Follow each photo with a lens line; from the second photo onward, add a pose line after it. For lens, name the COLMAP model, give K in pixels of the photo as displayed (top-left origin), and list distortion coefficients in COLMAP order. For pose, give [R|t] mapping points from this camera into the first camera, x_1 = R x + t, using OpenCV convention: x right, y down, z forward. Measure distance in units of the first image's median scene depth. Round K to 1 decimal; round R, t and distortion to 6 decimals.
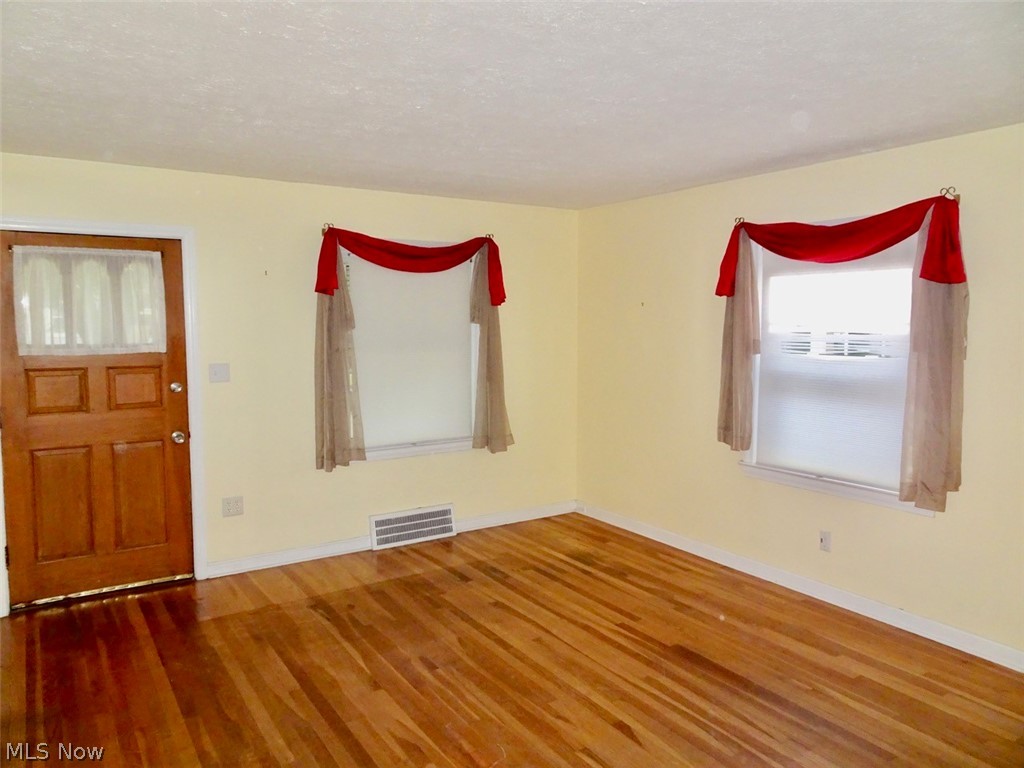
lens RADIAL K [[731.7, 0, 512.0], [0, 731.7, 384.0], [0, 0, 1]] dist [0.063288, -0.001457]
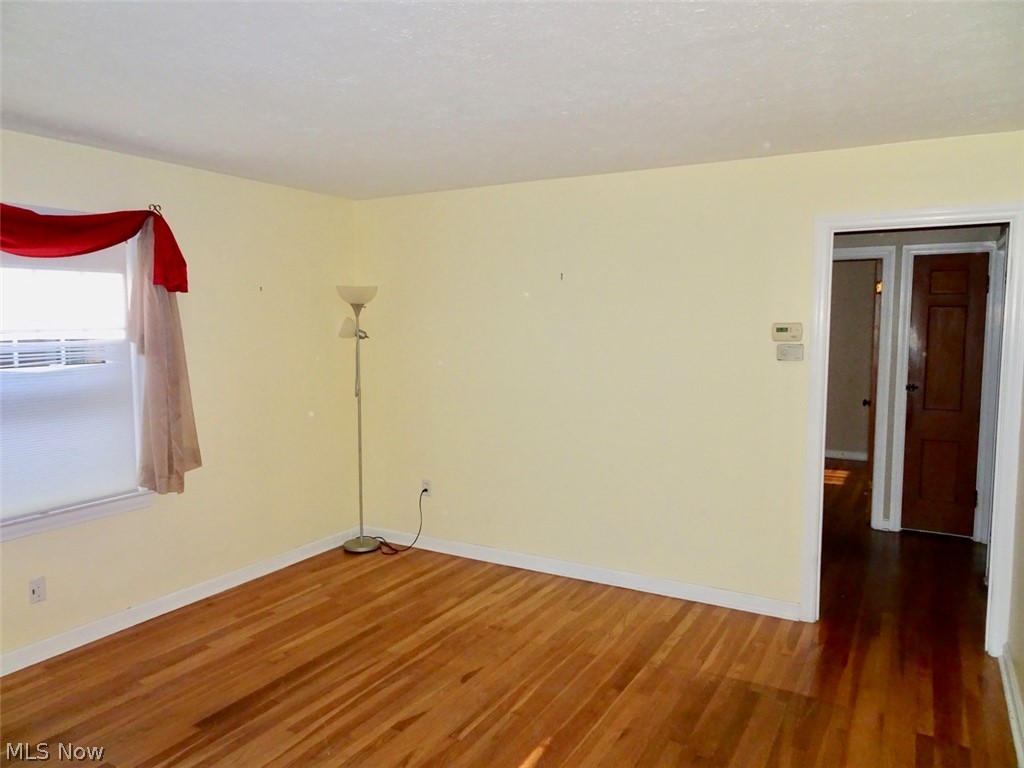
lens RADIAL K [[745.3, 0, 512.0], [0, 745.3, 384.0], [0, 0, 1]] dist [0.000271, -0.001250]
pose [[-0.452007, -0.078288, 0.888572, -0.710437], [0.083494, 0.988055, 0.129525, -0.105835], [-0.888098, 0.132737, -0.440071, 1.130731]]
